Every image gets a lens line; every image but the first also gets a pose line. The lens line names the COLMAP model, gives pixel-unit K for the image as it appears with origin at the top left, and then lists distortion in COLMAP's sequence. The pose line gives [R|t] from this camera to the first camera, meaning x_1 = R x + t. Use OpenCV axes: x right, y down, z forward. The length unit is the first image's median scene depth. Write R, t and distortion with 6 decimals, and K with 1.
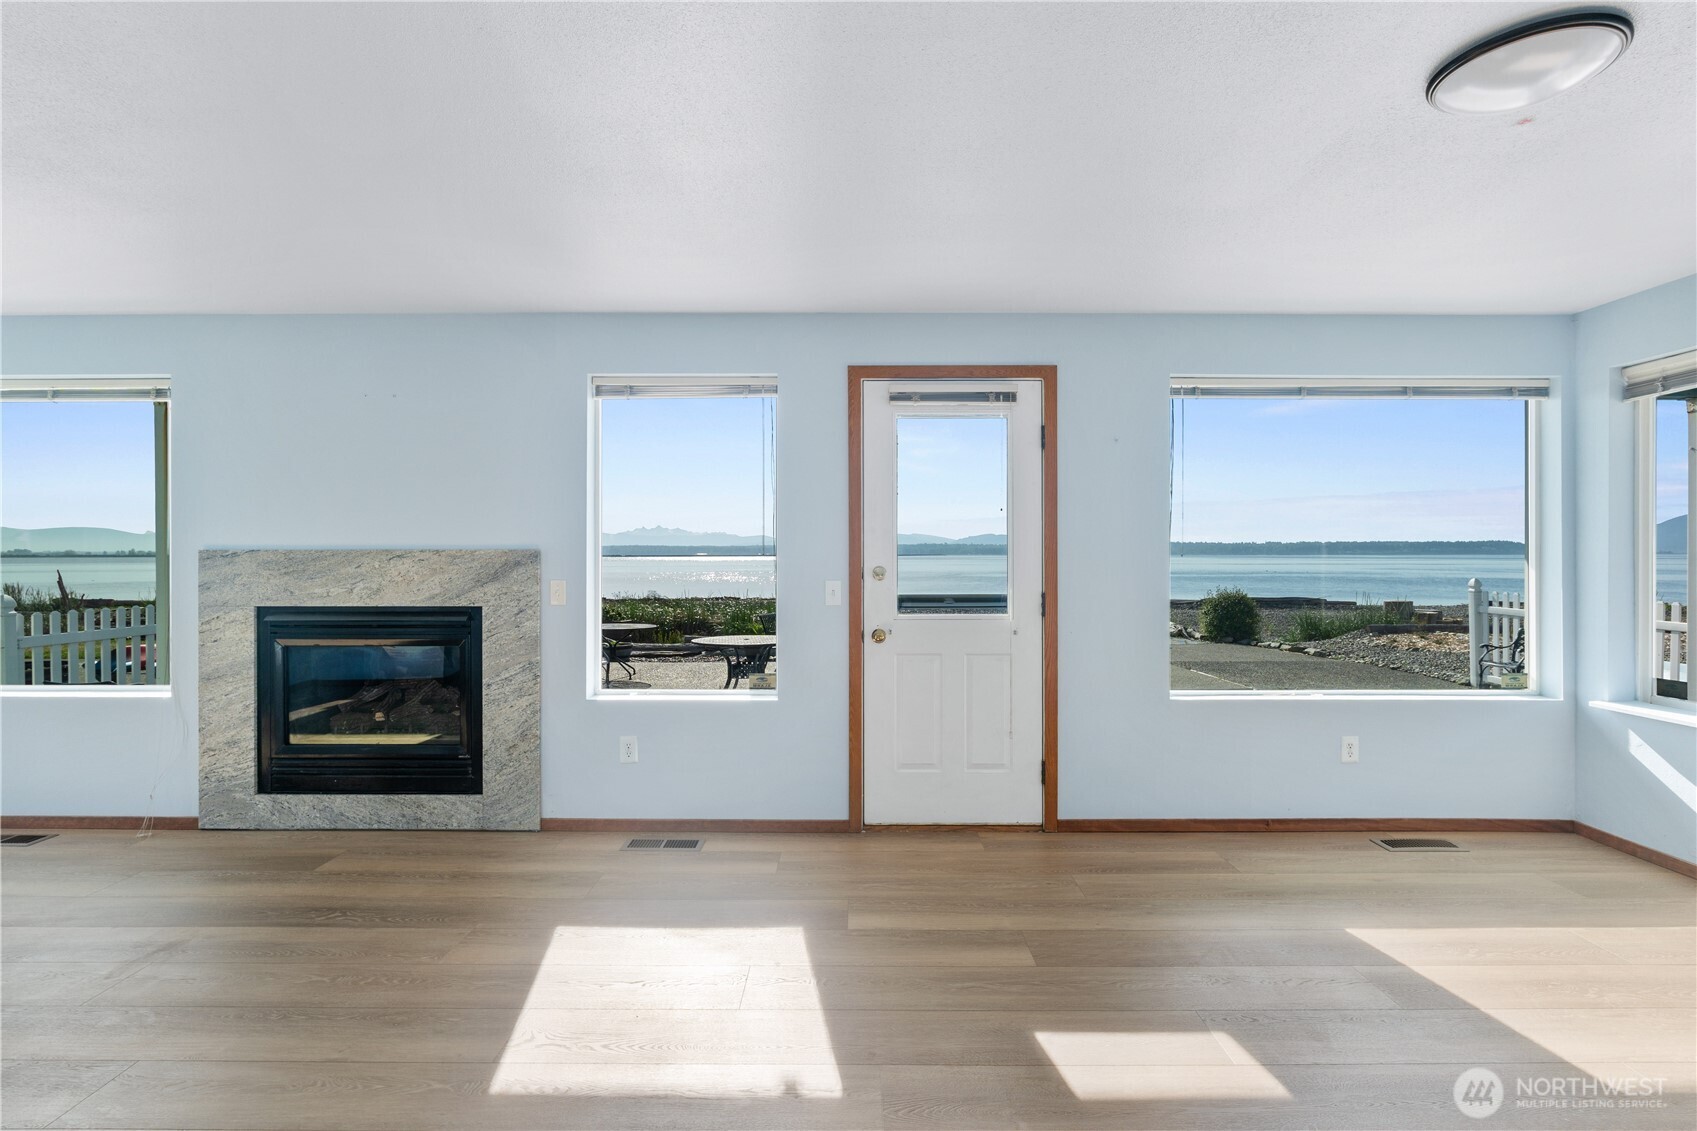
lens RADIAL K [[788.6, 0, 853.5], [0, 788.6, 557.3], [0, 0, 1]] dist [-0.008011, 0.001376]
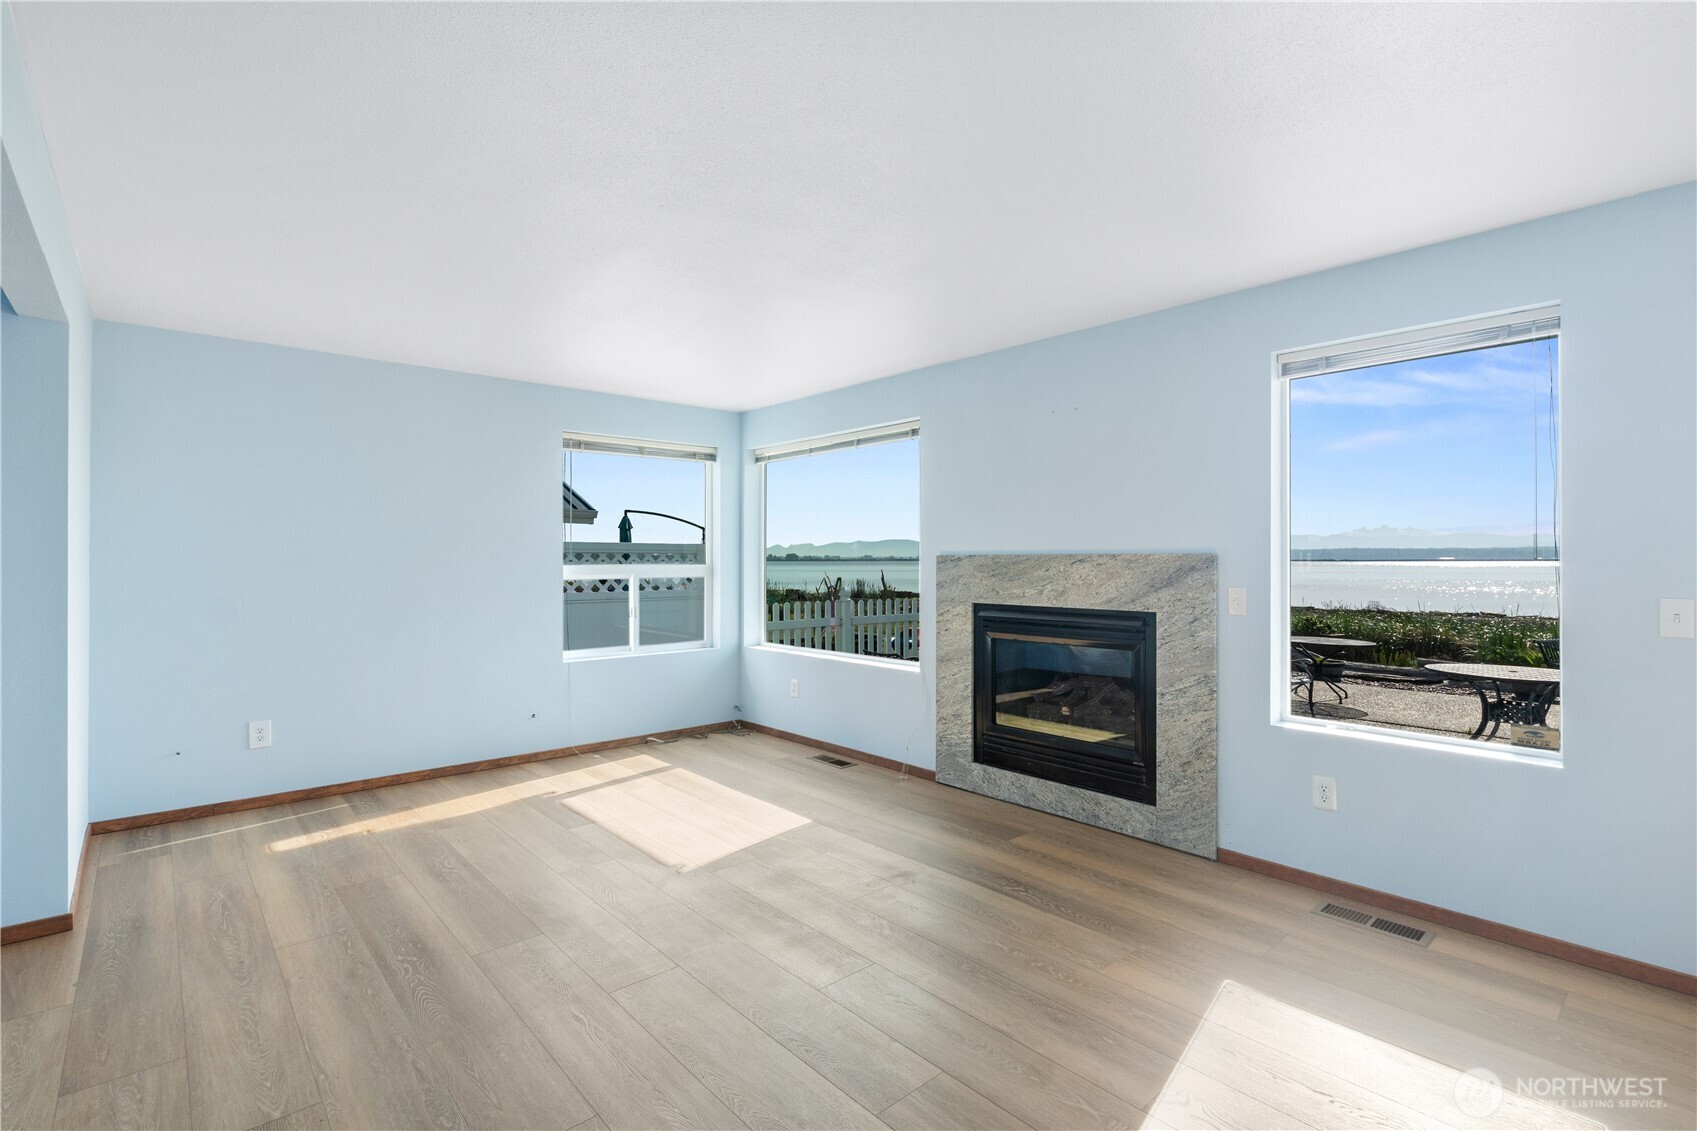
lens RADIAL K [[788.6, 0, 850.7], [0, 788.6, 556.5], [0, 0, 1]] dist [-0.008011, 0.001376]
pose [[0.667495, -0.002523, -0.744610, 0.000045], [-0.002353, 0.999982, -0.005498, -0.000414], [0.744611, 0.005422, 0.667477, 0.070874]]
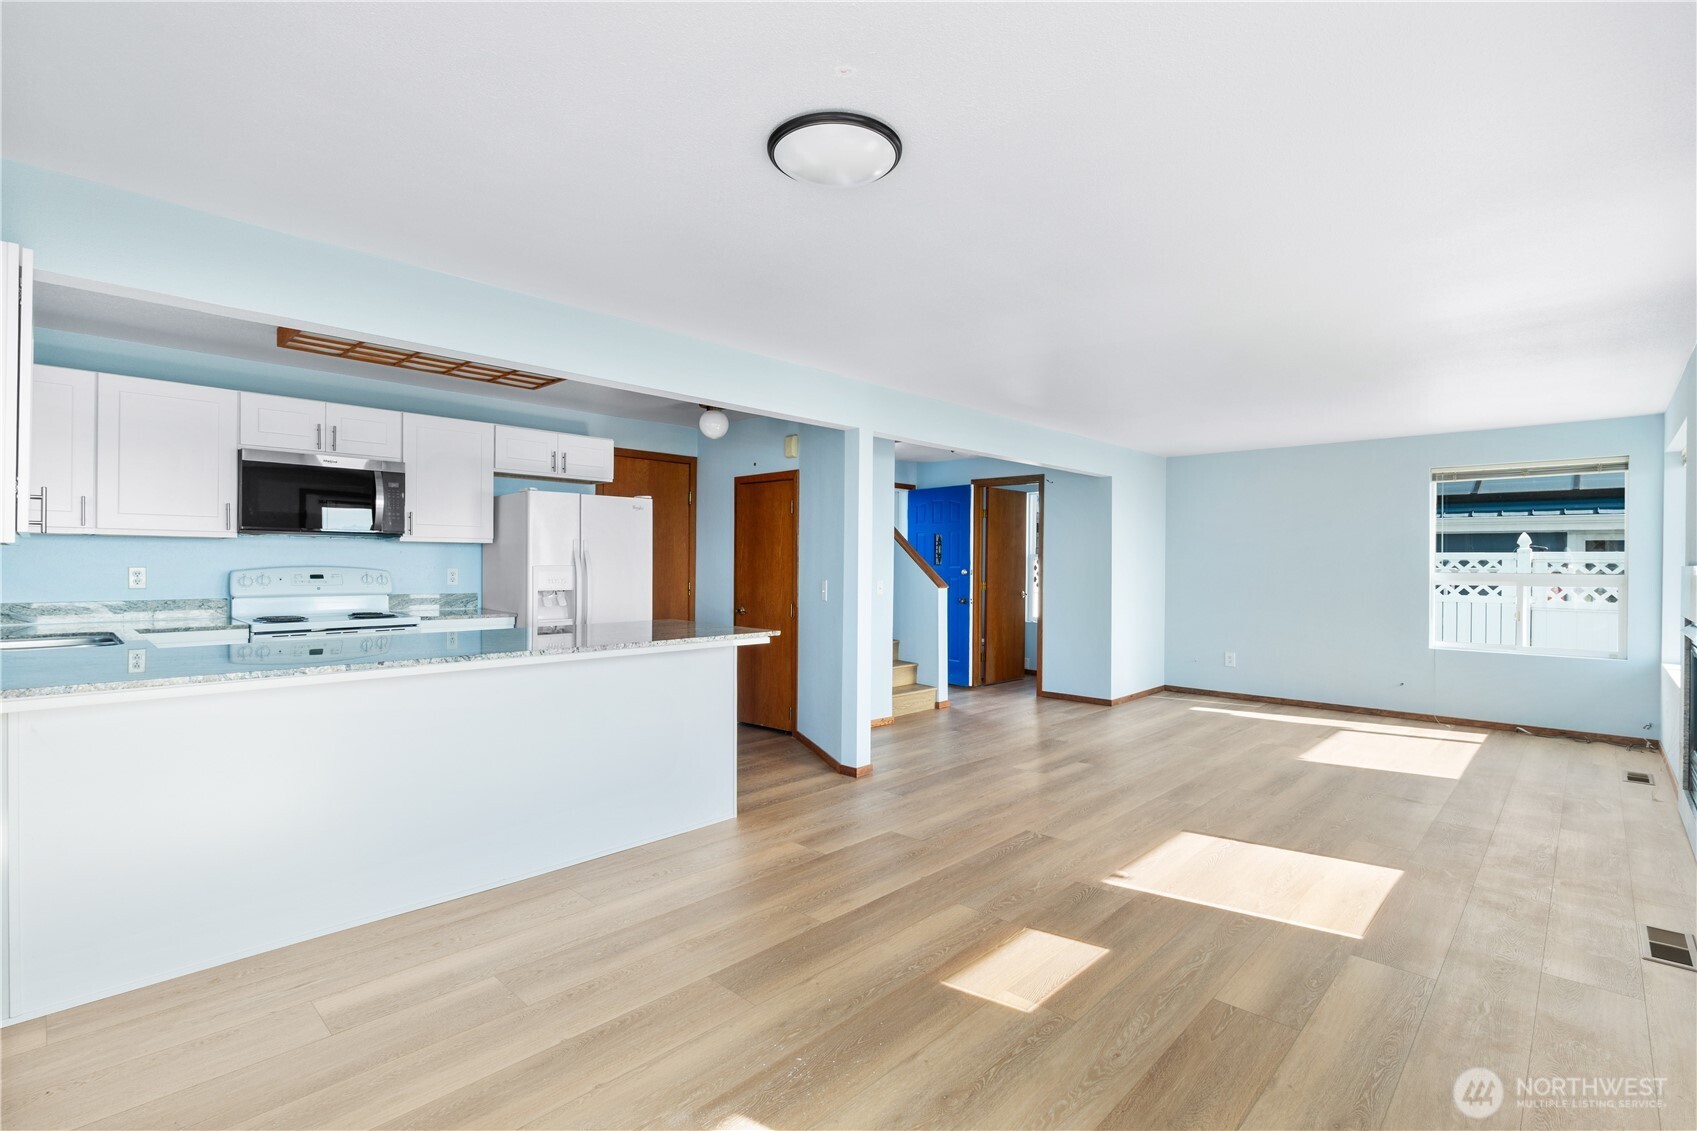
lens RADIAL K [[788.6, 0, 845.1], [0, 788.6, 563.9], [0, 0, 1]] dist [-0.008011, 0.001376]
pose [[-0.693087, -0.004739, -0.720838, 0.841359], [-0.009020, 0.999957, 0.002099, -0.002646], [0.720797, 0.007956, -0.693100, 0.907089]]
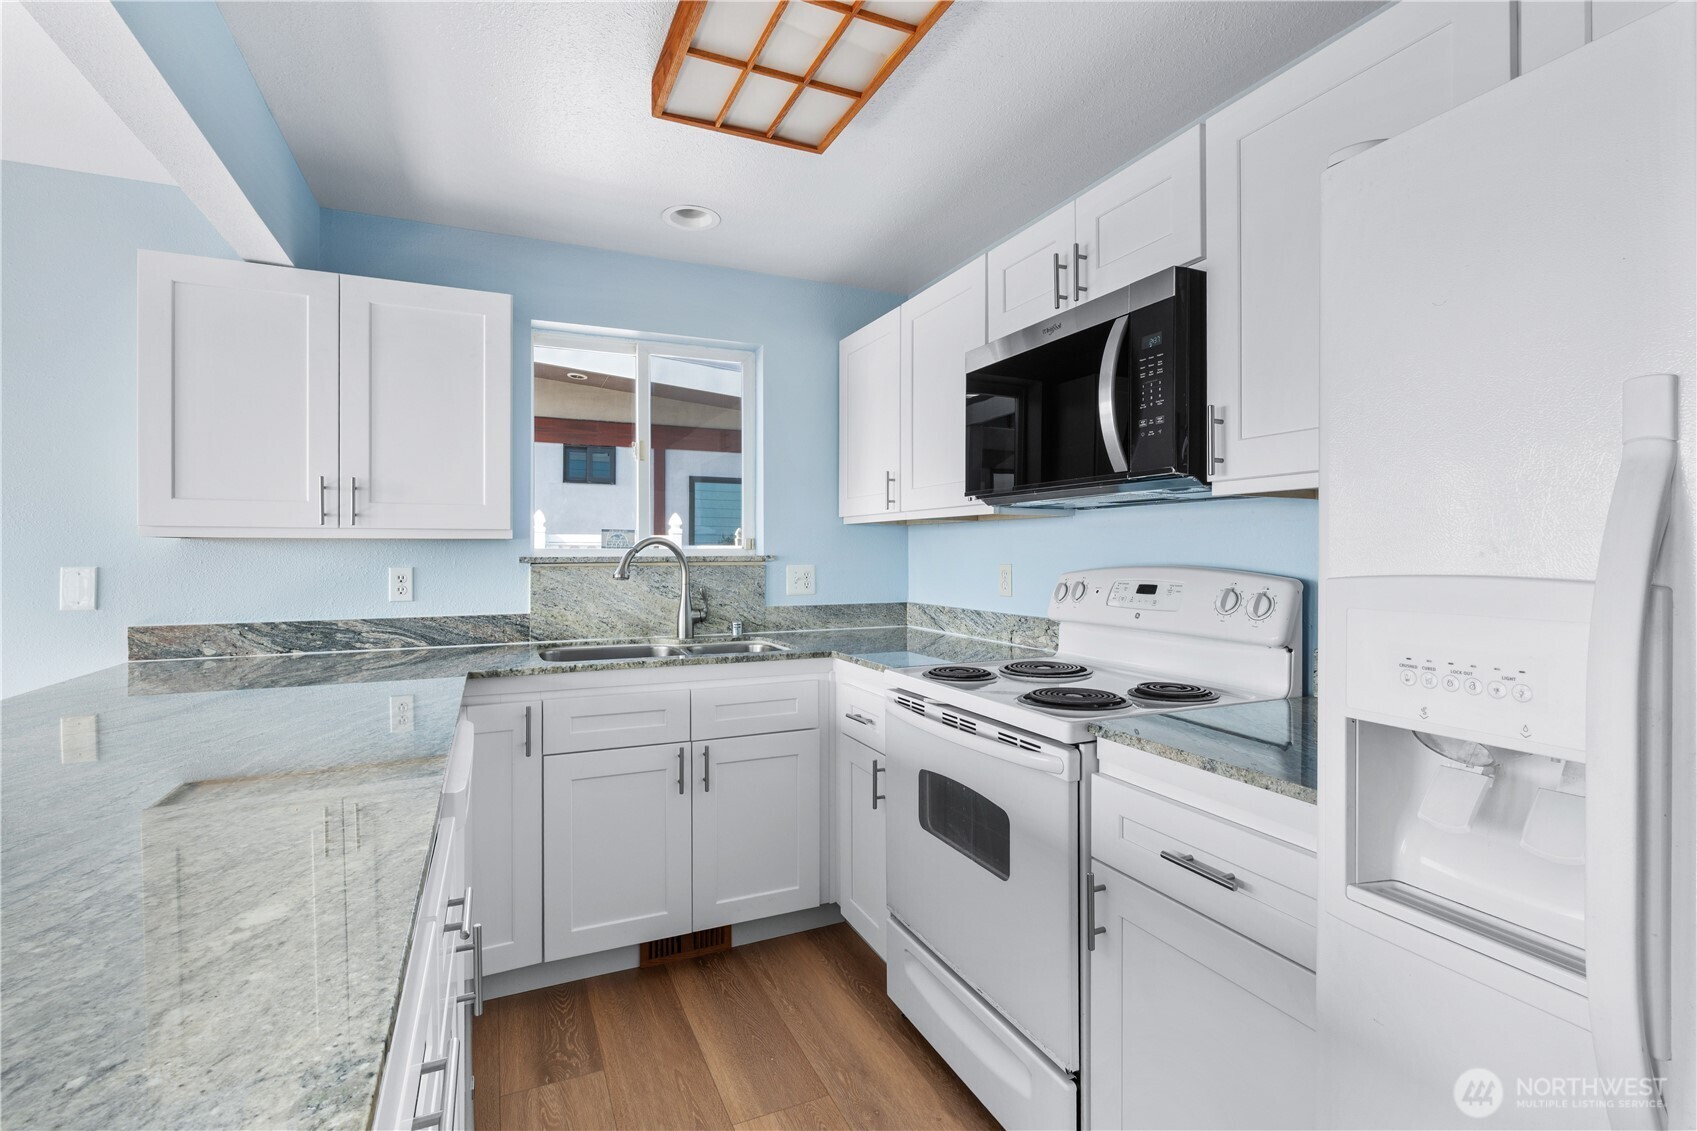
lens RADIAL K [[788.6, 0, 847.4], [0, 788.6, 550.4], [0, 0, 1]] dist [-0.008011, 0.001376]
pose [[-0.418349, 0.001549, 0.908285, 0.084979], [0.000218, 0.999999, -0.001605, 0.000903], [-0.908287, -0.000473, -0.418348, -0.156150]]
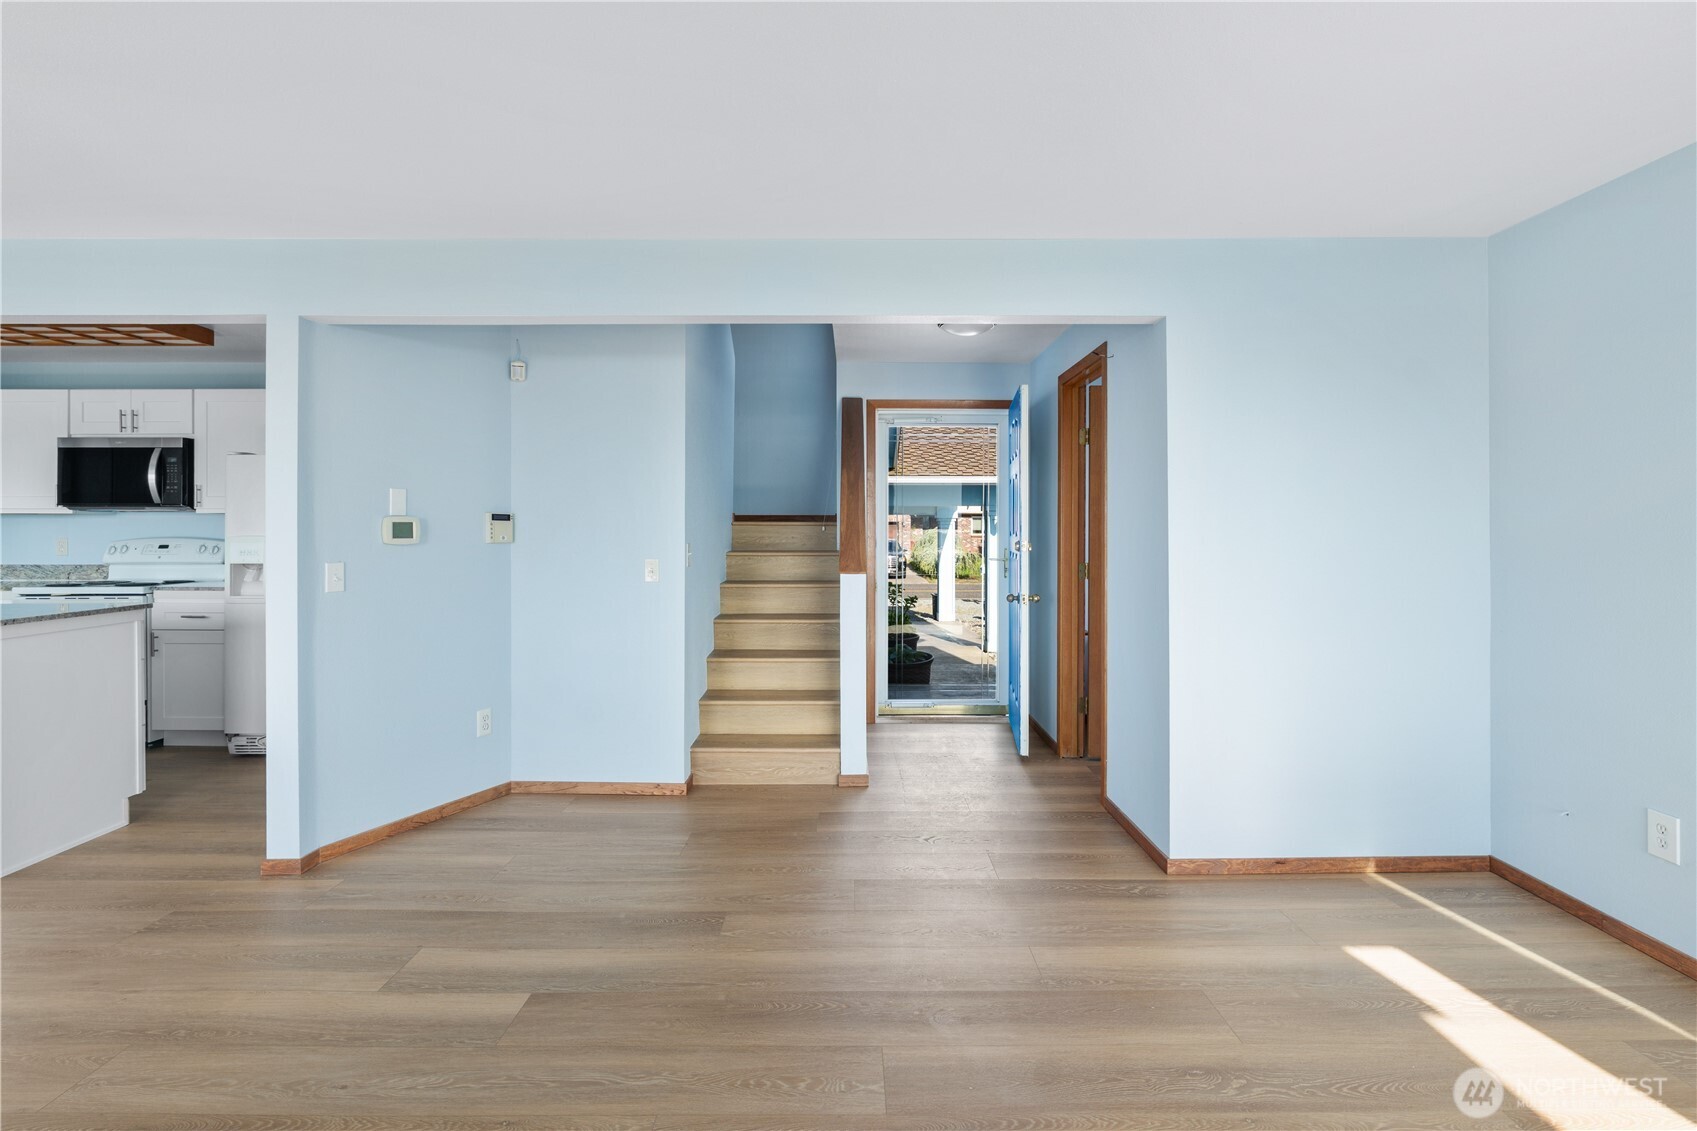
lens RADIAL K [[788.6, 0, 851.3], [0, 788.6, 528.3], [0, 0, 1]] dist [-0.008011, 0.001376]
pose [[-0.999993, -0.000879, -0.003601, -0.725513], [-0.000870, 0.999997, -0.002457, -0.002492], [0.003603, -0.002454, -0.999990, 0.831750]]
